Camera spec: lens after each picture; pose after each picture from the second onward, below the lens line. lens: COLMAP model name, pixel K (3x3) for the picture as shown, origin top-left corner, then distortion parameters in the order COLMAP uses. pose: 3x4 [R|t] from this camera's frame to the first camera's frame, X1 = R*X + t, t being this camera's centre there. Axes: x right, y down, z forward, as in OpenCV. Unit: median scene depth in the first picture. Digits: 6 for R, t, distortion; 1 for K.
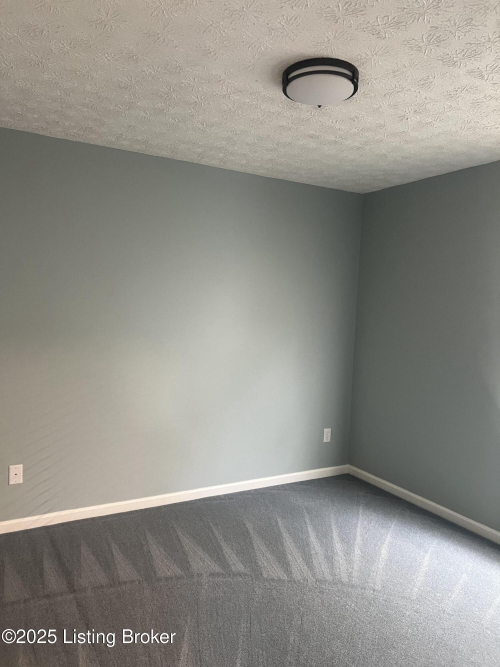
lens RADIAL K [[497.8, 0, 247.7], [0, 497.8, 332.6], [0, 0, 1]] dist [0.011738, -0.026794]
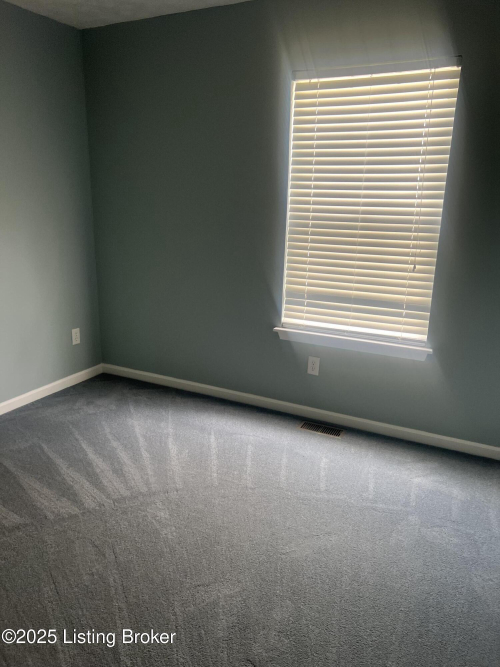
lens RADIAL K [[497.8, 0, 253.2], [0, 497.8, 332.4], [0, 0, 1]] dist [0.011738, -0.026794]
pose [[0.831172, -0.171236, 0.528991, -0.063576], [0.047490, 0.969783, 0.239304, 0.007629], [-0.553984, -0.173781, 0.814188, 0.175505]]
